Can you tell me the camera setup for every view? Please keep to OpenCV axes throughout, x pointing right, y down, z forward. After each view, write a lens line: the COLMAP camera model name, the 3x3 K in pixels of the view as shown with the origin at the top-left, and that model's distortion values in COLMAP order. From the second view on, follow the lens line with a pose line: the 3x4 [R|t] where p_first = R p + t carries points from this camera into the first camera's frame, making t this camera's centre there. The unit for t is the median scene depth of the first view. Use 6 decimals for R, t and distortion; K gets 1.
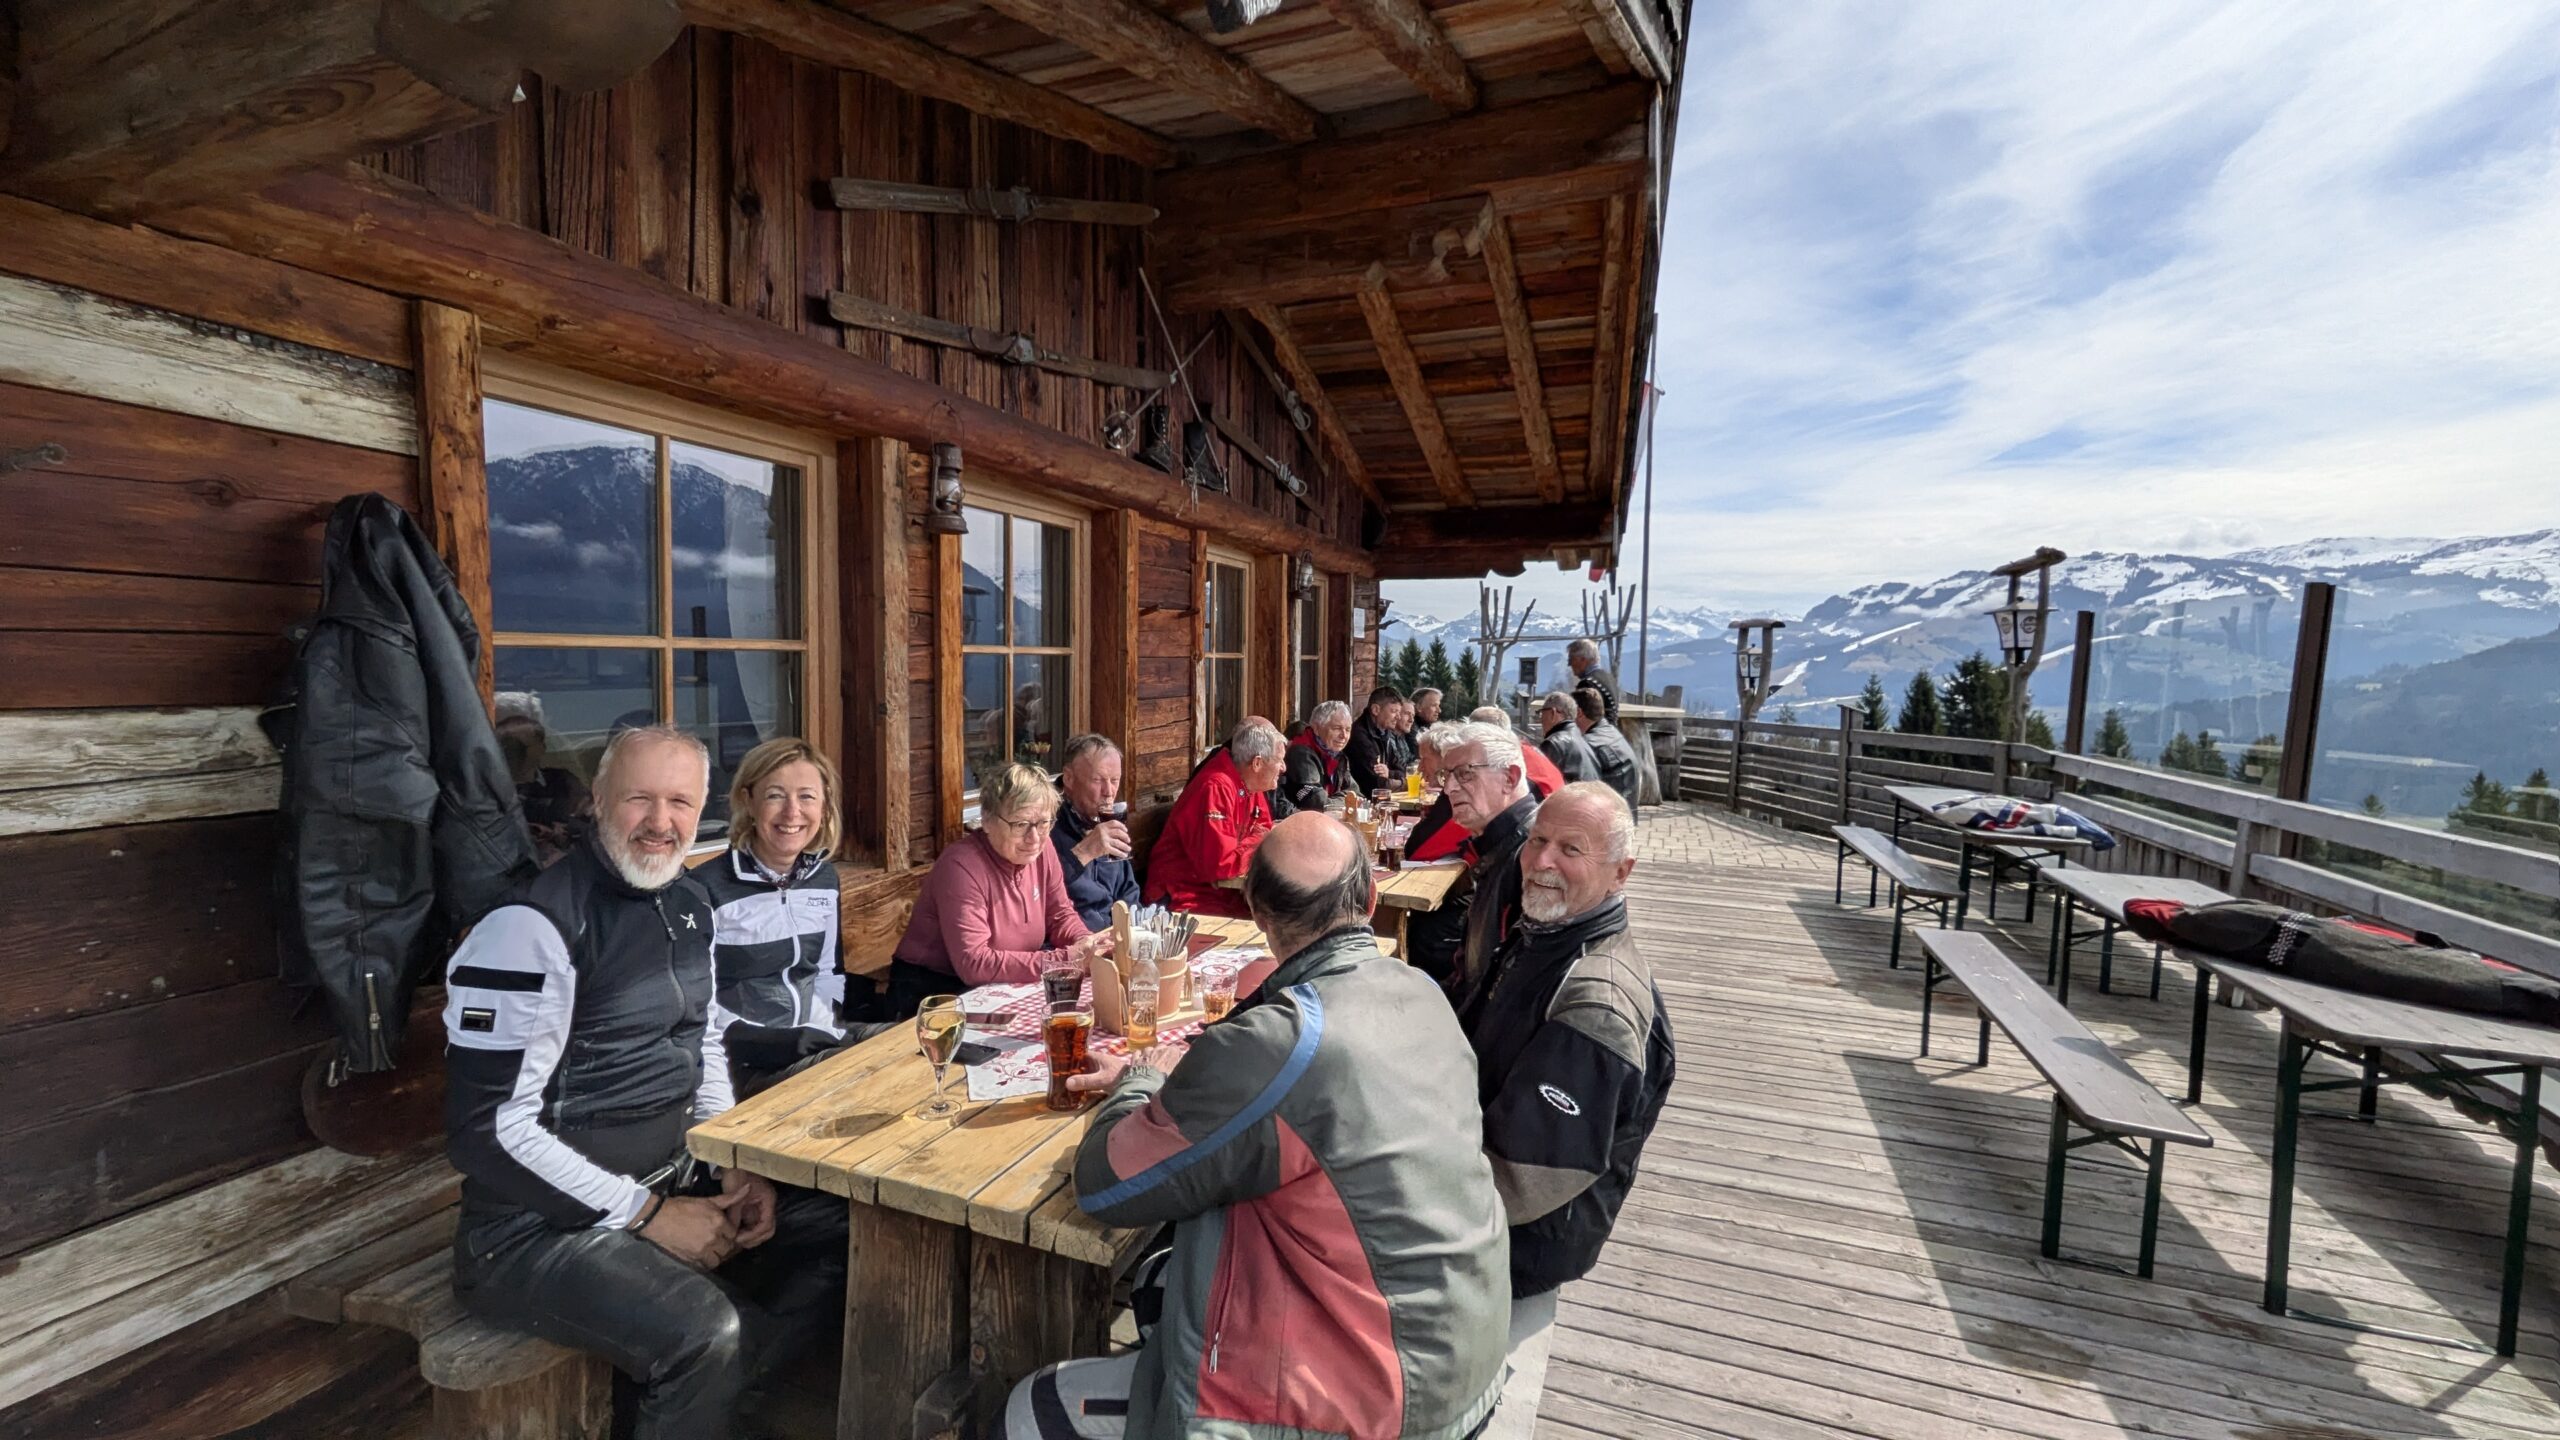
lens RADIAL K [[1027.1, 0, 1277.7], [0, 1027.1, 691.8], [0, 0, 1]] dist [0.001102, 0.000020]
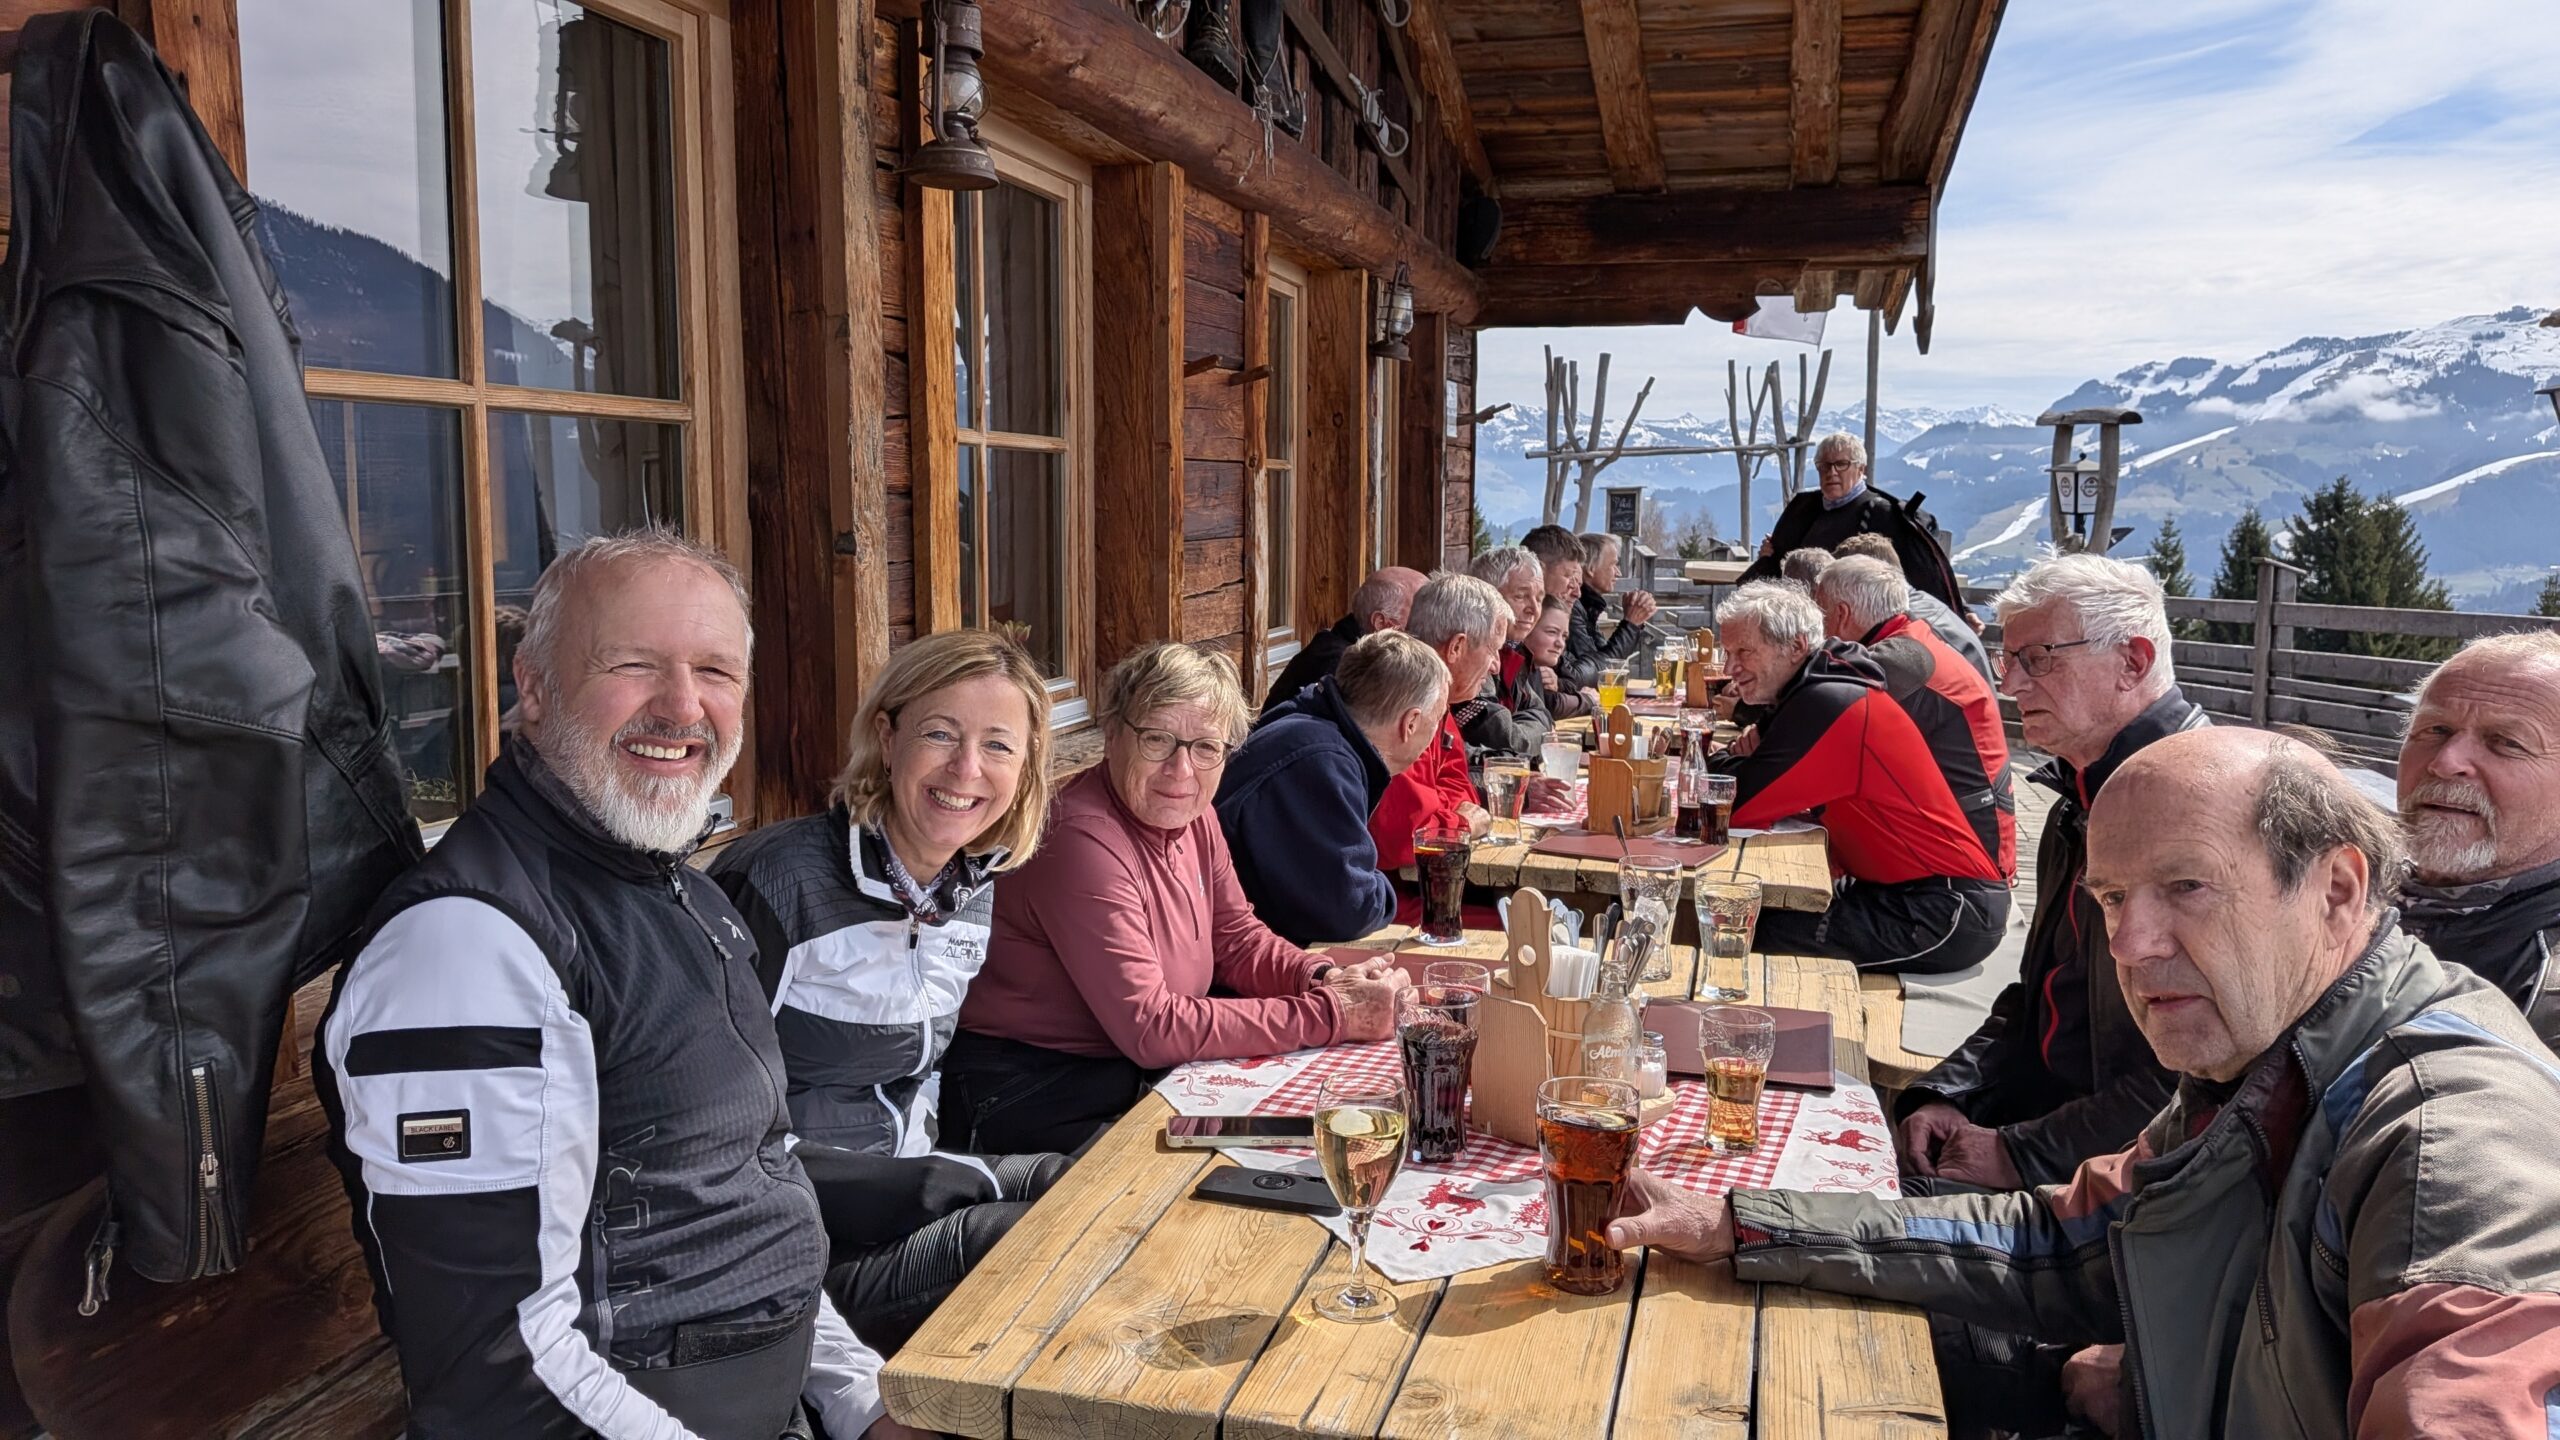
lens RADIAL K [[1867.8, 0, 1286.8], [0, 1867.8, 698.0], [0, 0, 1]] dist [0.099216, -0.175265]
pose [[0.994737, -0.013871, 0.101514, -0.131986], [0.006374, 0.997252, 0.073815, 0.013364], [-0.102259, -0.072780, 0.992092, 0.031779]]
